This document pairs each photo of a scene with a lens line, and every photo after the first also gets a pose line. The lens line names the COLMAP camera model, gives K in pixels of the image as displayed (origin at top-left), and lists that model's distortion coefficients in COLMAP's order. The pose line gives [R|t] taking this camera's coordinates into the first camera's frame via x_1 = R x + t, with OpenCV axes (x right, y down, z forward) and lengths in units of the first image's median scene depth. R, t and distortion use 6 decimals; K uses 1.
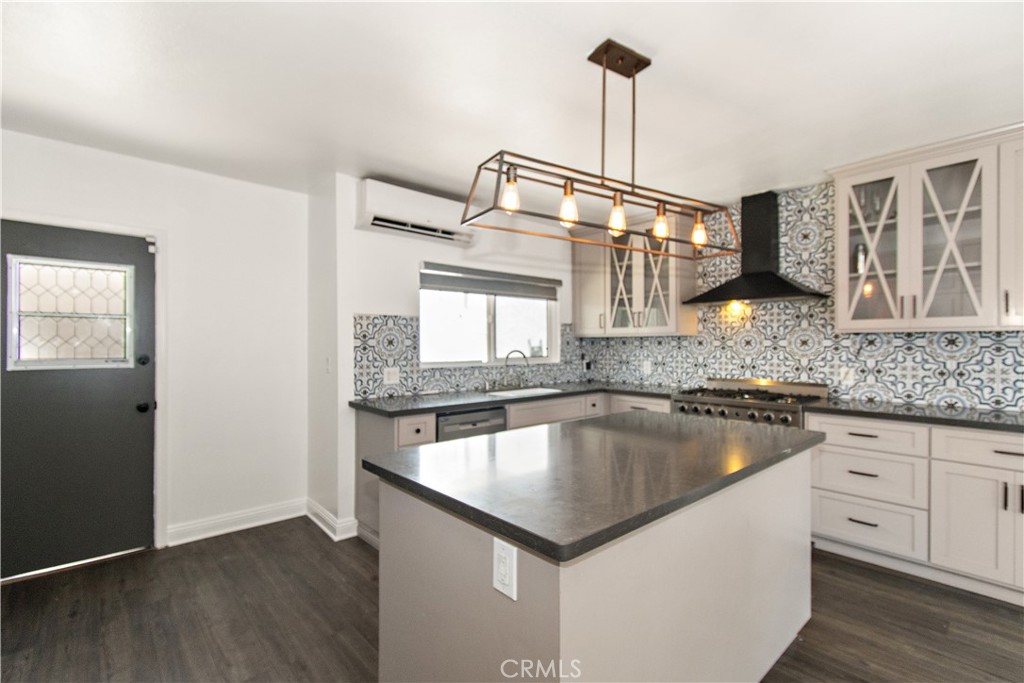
lens RADIAL K [[446.7, 0, 512.4], [0, 446.7, 346.2], [0, 0, 1]] dist [0.001688, -0.000081]
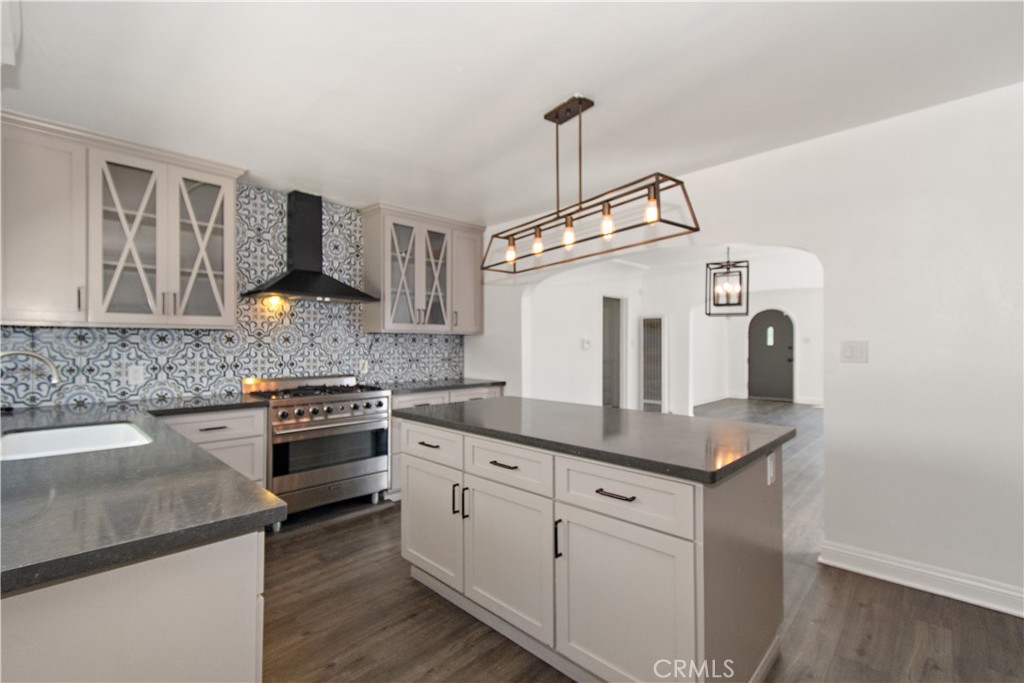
lens RADIAL K [[467.9, 0, 514.7], [0, 467.9, 338.0], [0, 0, 1]] dist [0.017486, -0.000158]
pose [[-0.086861, 0.009076, 0.996179, -0.508148], [-0.001365, 0.999956, -0.009230, -0.002041], [-0.996219, -0.002162, -0.086845, 0.569269]]
